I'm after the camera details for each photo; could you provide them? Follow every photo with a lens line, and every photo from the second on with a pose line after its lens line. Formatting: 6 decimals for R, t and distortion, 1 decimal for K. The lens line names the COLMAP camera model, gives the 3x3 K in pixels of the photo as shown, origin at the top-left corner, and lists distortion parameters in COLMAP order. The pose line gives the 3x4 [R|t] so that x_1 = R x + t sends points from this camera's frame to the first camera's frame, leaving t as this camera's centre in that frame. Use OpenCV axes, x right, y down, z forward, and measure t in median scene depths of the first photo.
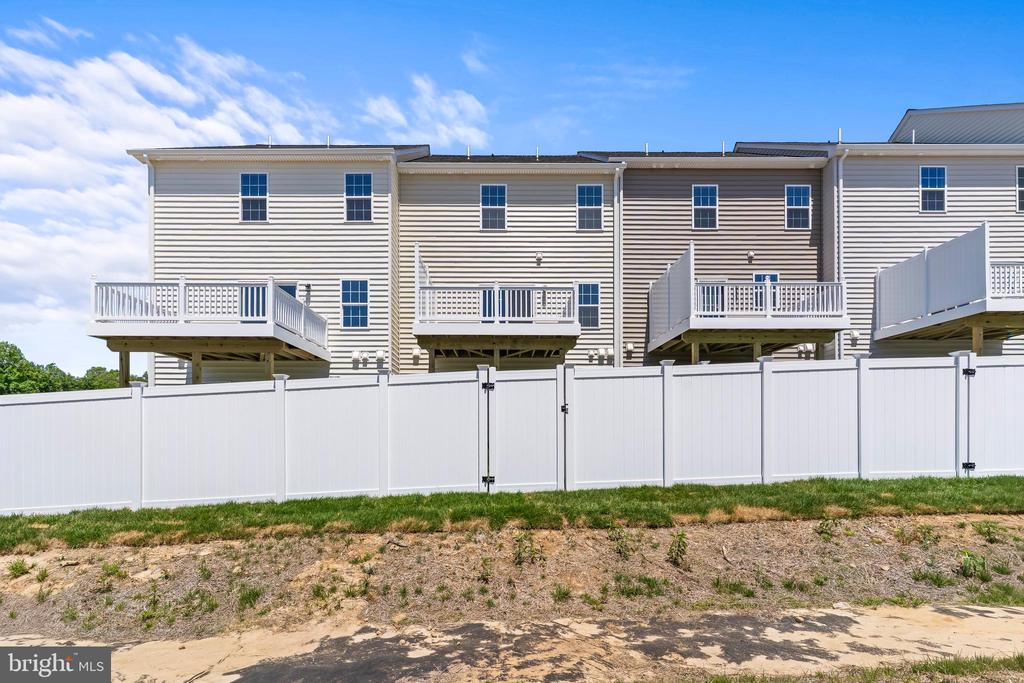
lens RADIAL K [[513.9, 0, 512.3], [0, 513.9, 310.9], [0, 0, 1]] dist [-0.002472, -0.000391]
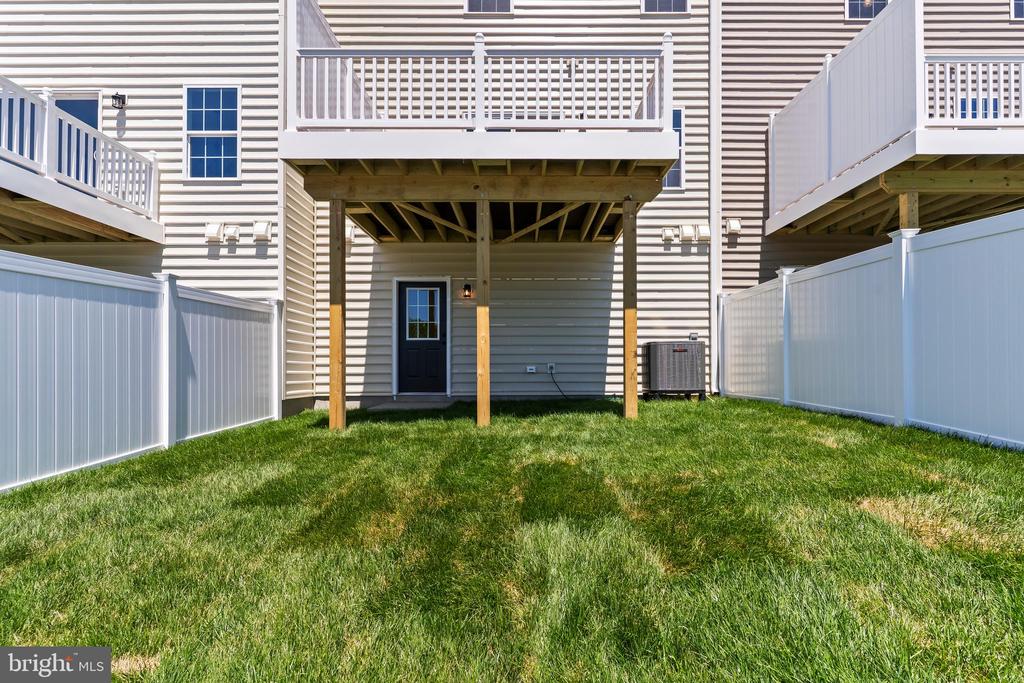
lens RADIAL K [[513.9, 0, 513.5], [0, 513.9, 343.5], [0, 0, 1]] dist [-0.002472, -0.000391]
pose [[0.999320, -0.003226, -0.036728, 0.010408], [0.010131, 0.981847, 0.189406, 0.097894], [0.035450, -0.189650, 0.981212, 0.470023]]
